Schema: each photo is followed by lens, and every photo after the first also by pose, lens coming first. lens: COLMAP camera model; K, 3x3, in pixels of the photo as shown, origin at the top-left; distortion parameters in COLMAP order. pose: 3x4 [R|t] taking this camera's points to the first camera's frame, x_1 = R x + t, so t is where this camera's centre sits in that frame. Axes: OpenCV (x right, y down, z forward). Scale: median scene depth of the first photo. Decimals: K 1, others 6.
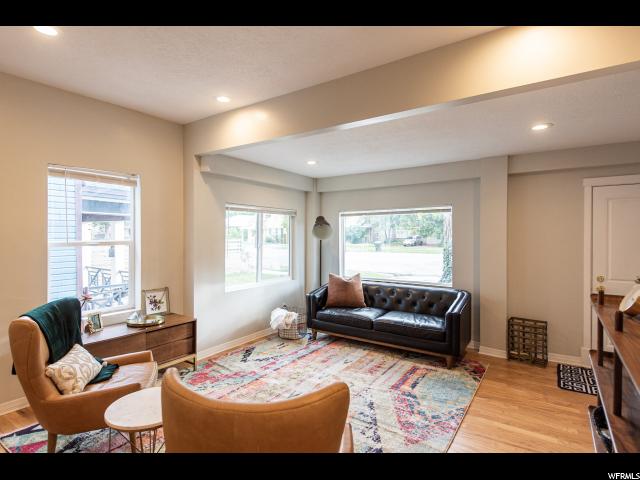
lens RADIAL K [[342.1, 0, 323.2], [0, 342.1, 235.8], [0, 0, 1]] dist [0.017424, -0.002656]
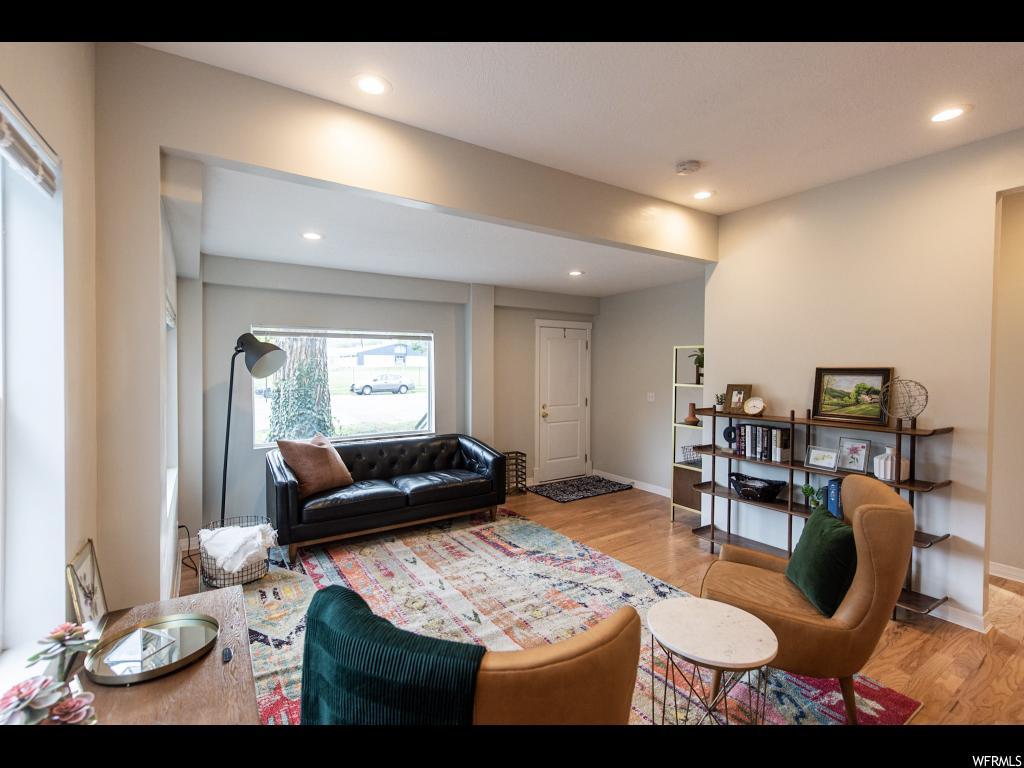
lens RADIAL K [[472.4, 0, 516.3], [0, 472.4, 379.6], [0, 0, 1]] dist [0.005261, -0.000158]
pose [[0.374794, -0.023808, 0.926802, -0.660414], [-0.000333, 0.999667, 0.025814, -0.007251], [-0.927108, -0.009983, 0.374661, 0.449076]]
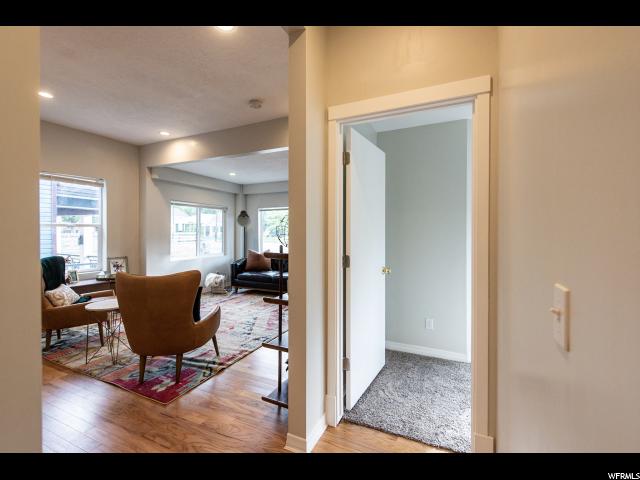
lens RADIAL K [[287.9, 0, 327.8], [0, 287.9, 231.4], [0, 0, 1]] dist [-0.000912, -0.000339]
pose [[0.986673, -0.000758, 0.162715, 0.185402], [0.001768, 0.999980, -0.006063, 0.049311], [-0.162707, 0.006270, 0.986655, -0.337936]]
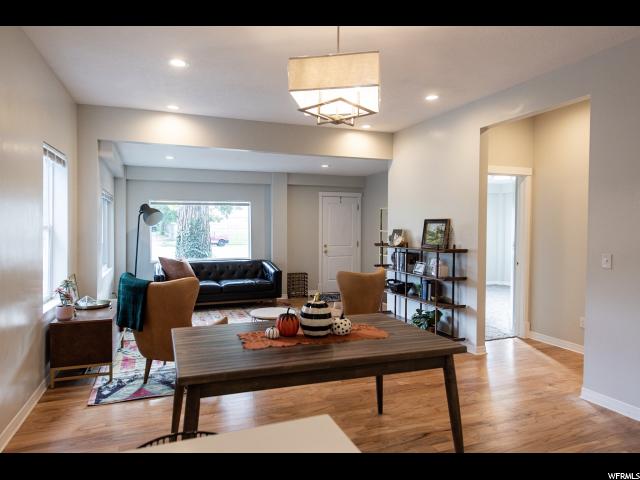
lens RADIAL K [[405.5, 0, 328.0], [0, 405.5, 231.8], [0, 0, 1]] dist [0.026642, -0.000670]
pose [[0.540007, -0.013719, 0.841549, -0.958988], [0.001248, 0.999879, 0.015499, 0.013119], [-0.841660, -0.007319, 0.539959, -0.184871]]
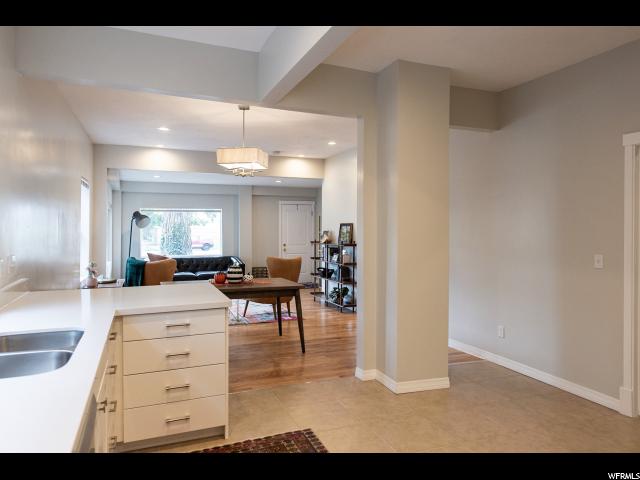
lens RADIAL K [[434.4, 0, 330.1], [0, 434.4, 235.1], [0, 0, 1]] dist [0.026857, -0.006420]
pose [[0.526223, -0.011643, 0.850267, -1.358436], [0.001496, 0.999917, 0.012767, 0.020679], [-0.850345, -0.005446, 0.526197, -0.702611]]
